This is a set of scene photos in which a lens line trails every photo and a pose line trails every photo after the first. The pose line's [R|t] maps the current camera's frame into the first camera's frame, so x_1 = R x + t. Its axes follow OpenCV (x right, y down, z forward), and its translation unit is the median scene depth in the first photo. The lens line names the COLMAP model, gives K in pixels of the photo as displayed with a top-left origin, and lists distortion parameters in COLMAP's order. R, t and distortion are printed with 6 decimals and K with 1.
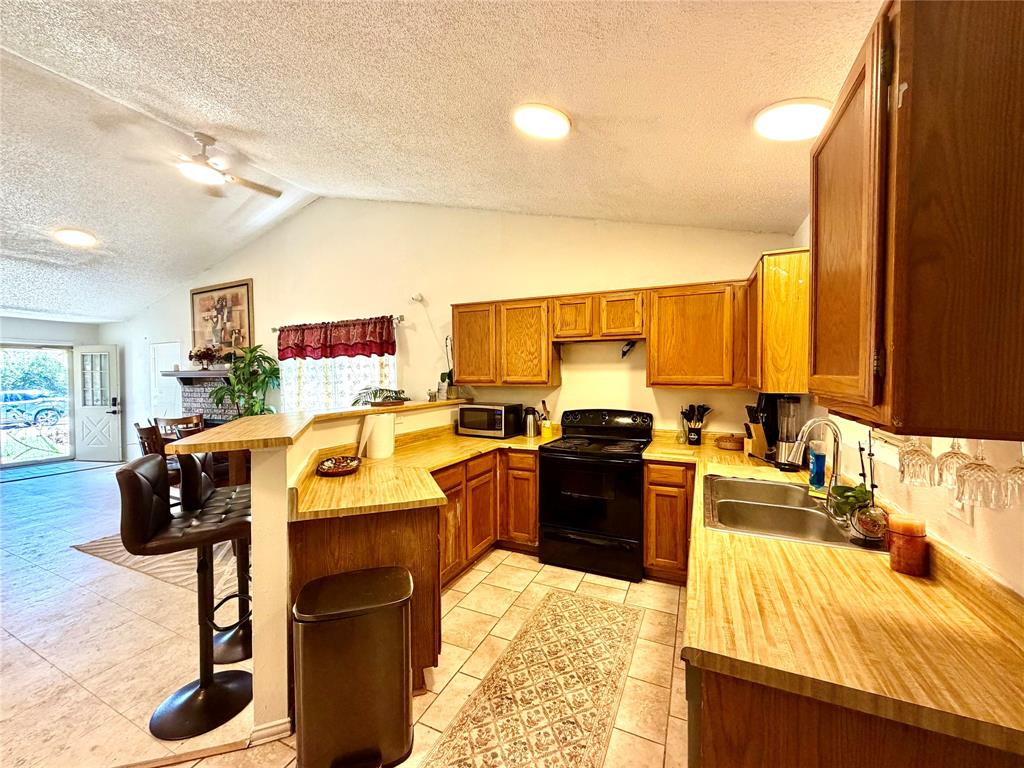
lens RADIAL K [[410.0, 0, 510.0], [0, 410.0, 382.8], [0, 0, 1]] dist [0.000653, 0.000495]
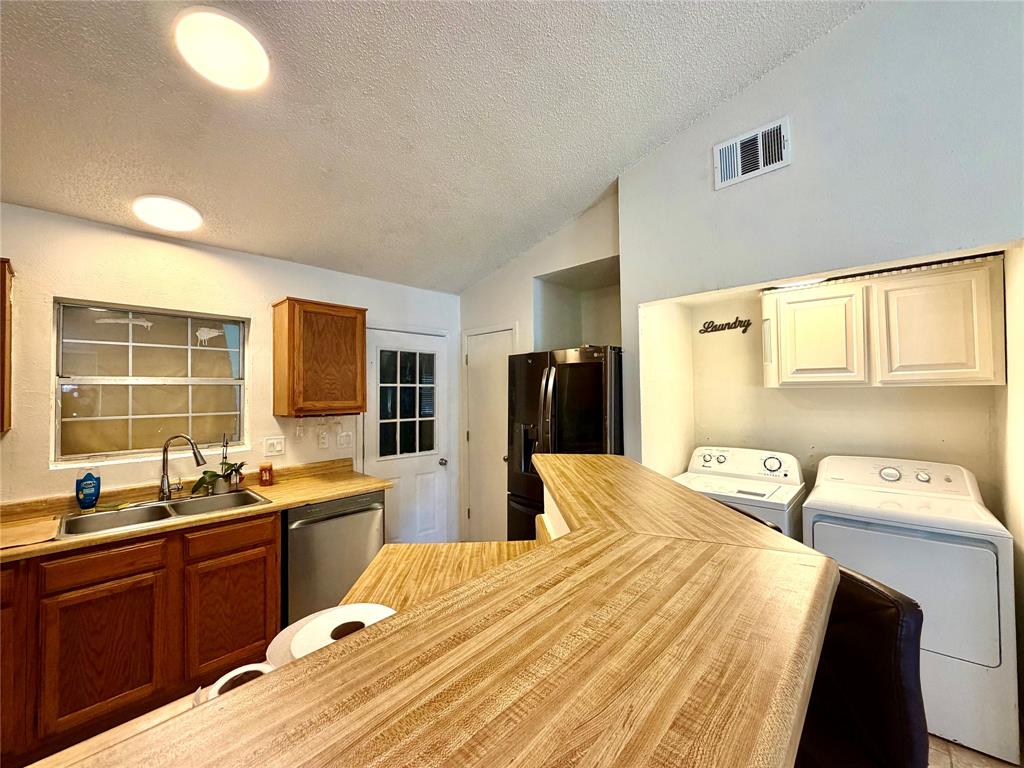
lens RADIAL K [[410.0, 0, 510.0], [0, 410.0, 382.8], [0, 0, 1]] dist [0.000653, 0.000495]
pose [[-0.952044, 0.020795, 0.305252, -0.222508], [0.020628, 0.999780, -0.003773, -0.017463], [-0.305264, 0.002705, -0.952264, 0.569312]]
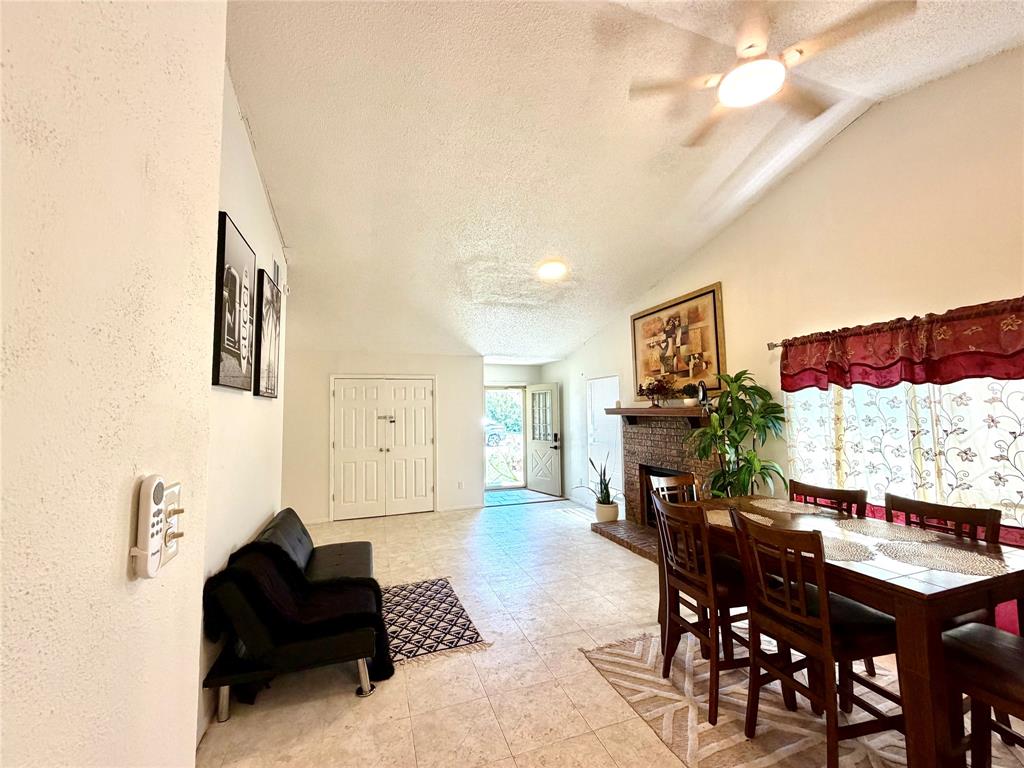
lens RADIAL K [[410.0, 0, 510.0], [0, 410.0, 382.8], [0, 0, 1]] dist [0.000653, 0.000495]
pose [[0.704059, -0.048622, -0.708475, -0.374612], [-0.007012, 0.997129, -0.075400, -0.015868], [0.710107, 0.058053, 0.701696, 0.223361]]
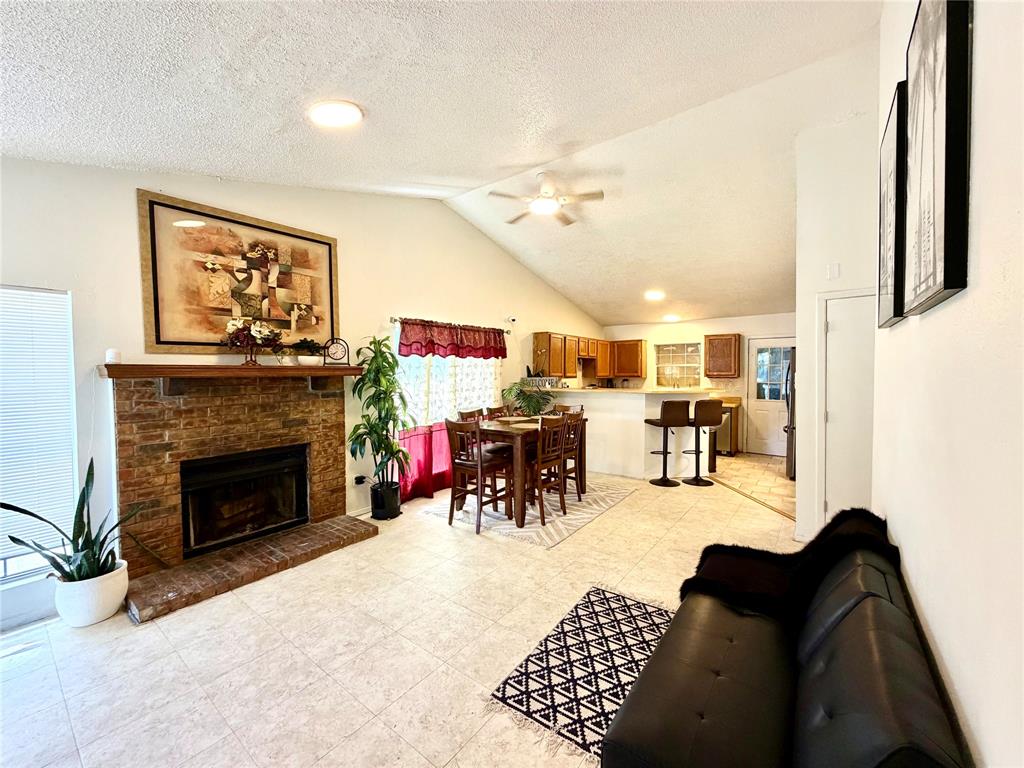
lens RADIAL K [[410.0, 0, 510.0], [0, 410.0, 382.8], [0, 0, 1]] dist [0.000653, 0.000495]
pose [[0.203864, -0.020914, 0.978776, -1.248935], [0.026096, 0.999533, 0.015923, -0.005919], [-0.978651, 0.022296, 0.204314, 0.546930]]
